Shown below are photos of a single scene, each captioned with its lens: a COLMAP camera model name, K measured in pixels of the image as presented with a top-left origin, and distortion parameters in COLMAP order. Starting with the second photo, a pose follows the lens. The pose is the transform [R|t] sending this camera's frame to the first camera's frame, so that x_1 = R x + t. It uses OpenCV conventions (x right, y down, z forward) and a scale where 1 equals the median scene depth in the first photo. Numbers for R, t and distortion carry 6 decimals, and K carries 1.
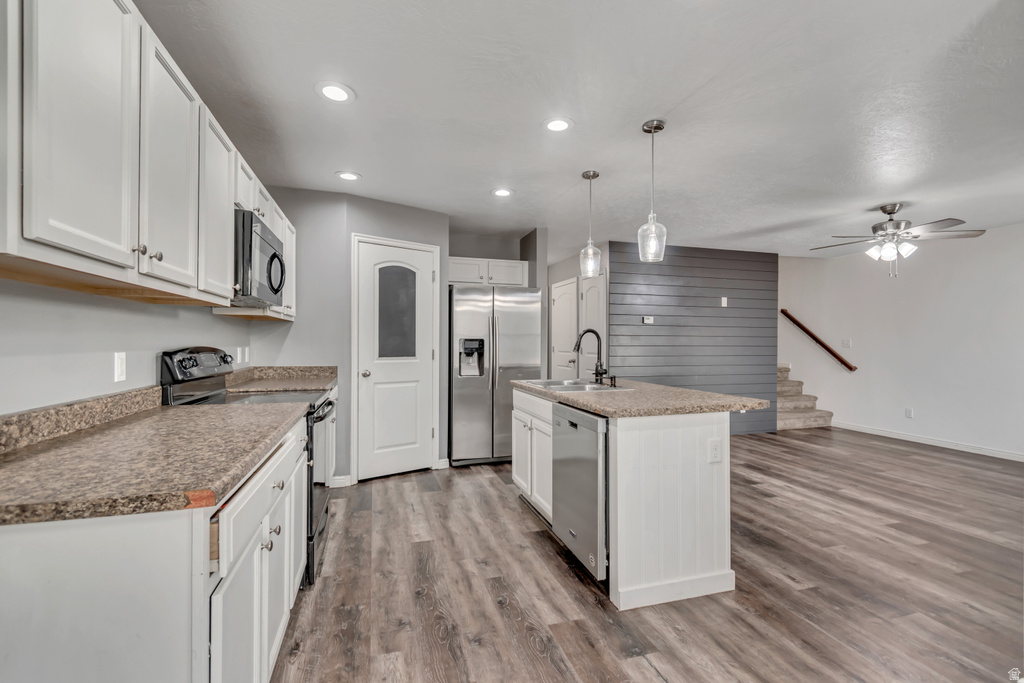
lens RADIAL K [[459.5, 0, 519.8], [0, 459.5, 344.5], [0, 0, 1]] dist [0.004646, -0.000336]
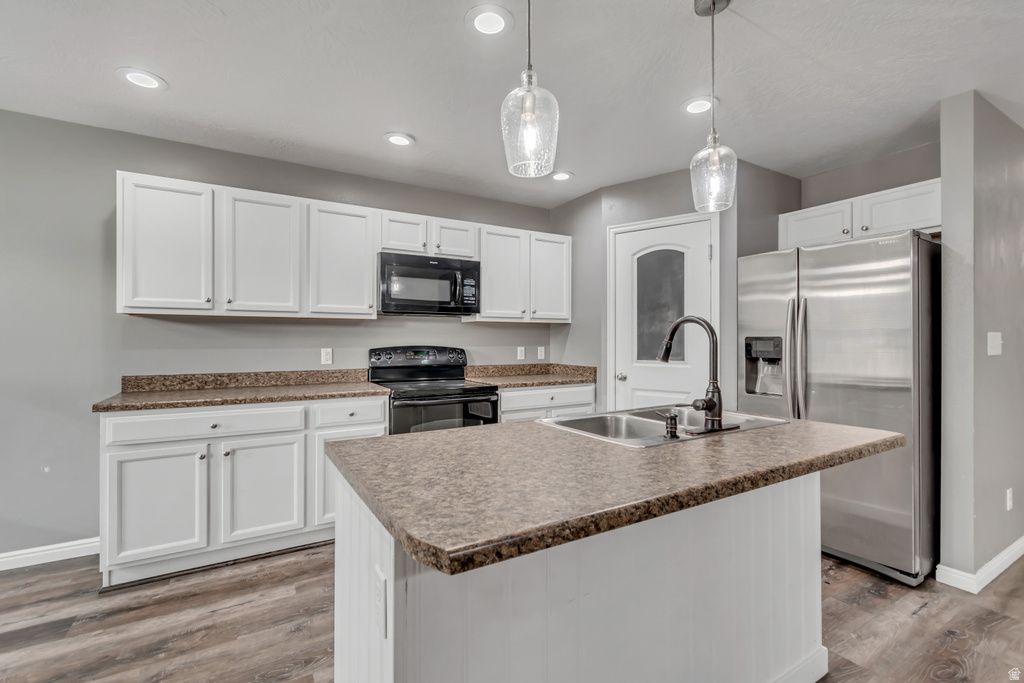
lens RADIAL K [[459.5, 0, 512.3], [0, 459.5, 338.8], [0, 0, 1]] dist [0.004646, -0.000336]
pose [[0.244814, -0.008031, -0.969537, 0.517275], [-0.003945, 0.999949, -0.009279, -0.003503], [0.969562, 0.006096, 0.244770, 0.599146]]
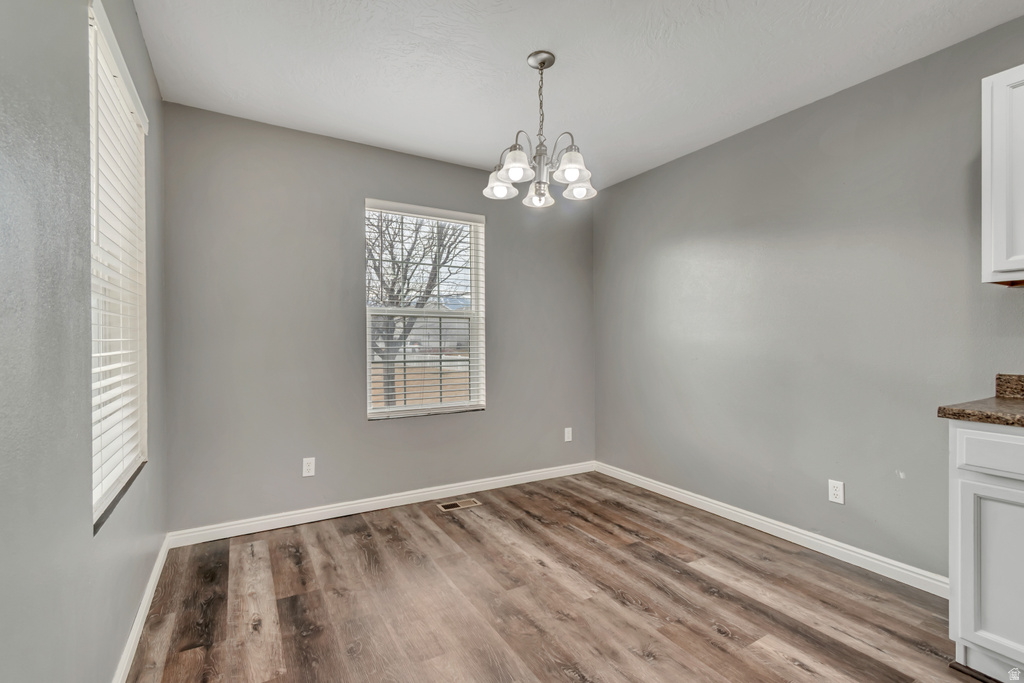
lens RADIAL K [[459.5, 0, 511.2], [0, 459.5, 345.3], [0, 0, 1]] dist [0.004646, -0.000336]
pose [[-0.969322, -0.002028, -0.245784, 0.334786], [-0.004704, 0.999936, 0.010300, 0.014374], [0.245748, 0.011141, -0.969270, 0.552364]]
